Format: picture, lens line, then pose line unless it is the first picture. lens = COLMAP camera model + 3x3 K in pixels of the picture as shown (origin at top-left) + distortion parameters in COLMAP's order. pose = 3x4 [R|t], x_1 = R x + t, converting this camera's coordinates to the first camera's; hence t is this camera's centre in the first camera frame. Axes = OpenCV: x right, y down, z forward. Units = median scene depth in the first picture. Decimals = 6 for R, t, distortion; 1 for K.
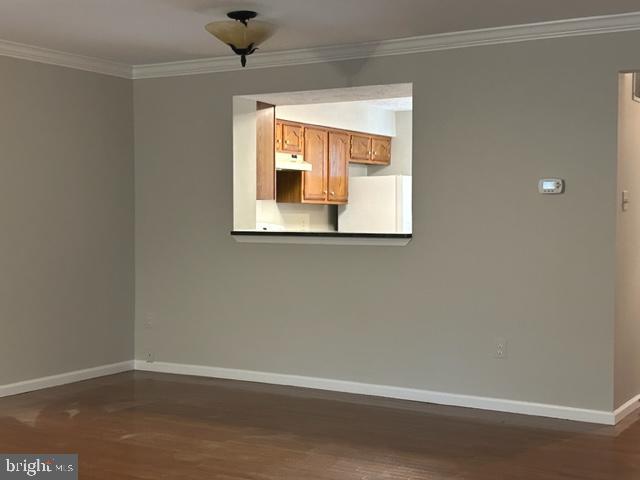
lens RADIAL K [[941.5, 0, 320.0], [0, 941.5, 240.0], [0, 0, 1]] dist [0.000383, -0.000202]
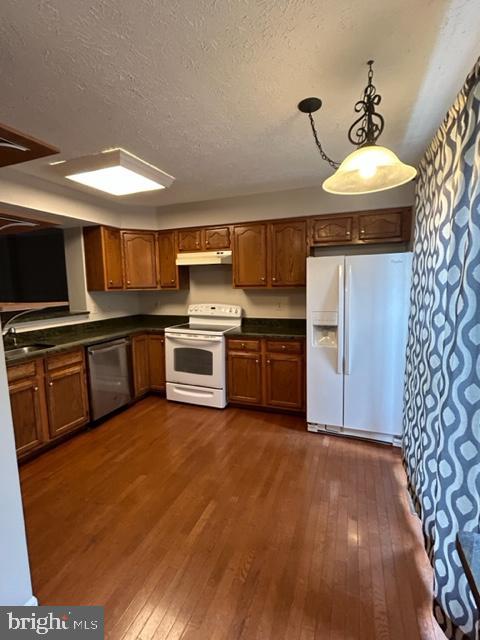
lens RADIAL K [[297.1, 0, 240.0], [0, 297.1, 320.0], [0, 0, 1]] dist [0.000304, 0.000007]
pose [[0.170022, 0.108259, -0.979476, 0.348743], [-0.021717, 0.994118, 0.106107, -0.037691], [0.985201, 0.003230, 0.171373, 0.885622]]
